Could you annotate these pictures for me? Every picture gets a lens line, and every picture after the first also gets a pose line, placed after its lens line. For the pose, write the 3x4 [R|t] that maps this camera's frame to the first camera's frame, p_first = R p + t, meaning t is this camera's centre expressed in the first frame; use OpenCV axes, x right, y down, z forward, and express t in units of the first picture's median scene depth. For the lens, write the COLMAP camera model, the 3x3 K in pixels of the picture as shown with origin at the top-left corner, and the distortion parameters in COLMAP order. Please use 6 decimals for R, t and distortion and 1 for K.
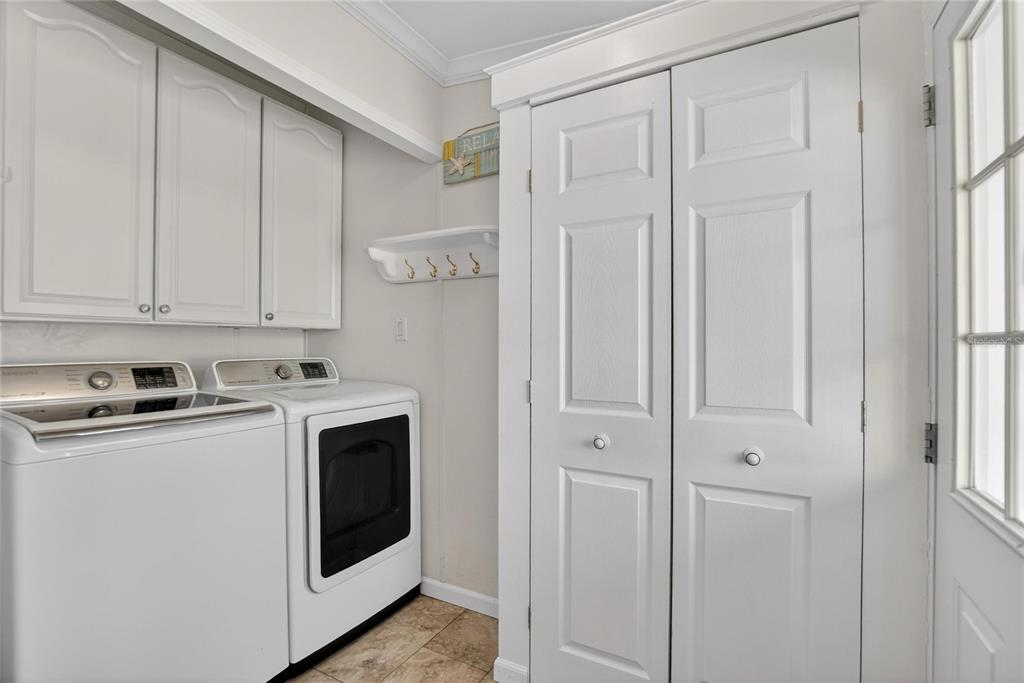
lens RADIAL K [[458.0, 0, 512.4], [0, 458.0, 343.1], [0, 0, 1]] dist [-0.026452, 0.000498]
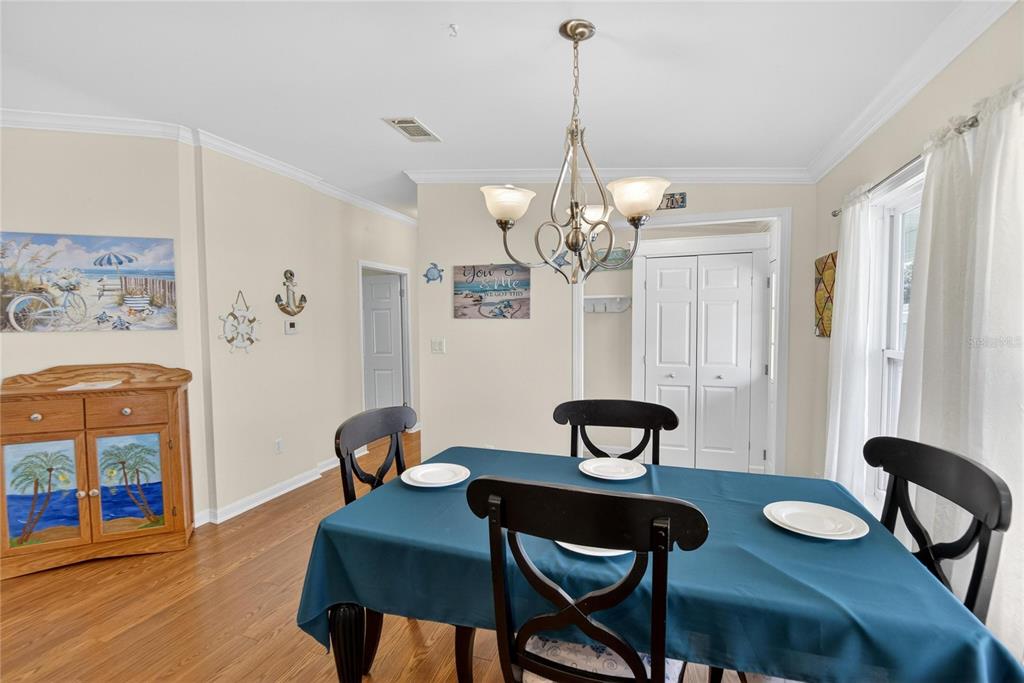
lens RADIAL K [[458.0, 0, 508.6], [0, 458.0, 344.7], [0, 0, 1]] dist [-0.026452, 0.000498]
pose [[0.987338, -0.021155, 0.157214, -1.501661], [0.011798, 0.998116, 0.060212, -0.202490], [-0.158191, -0.057595, 0.985727, -2.003507]]
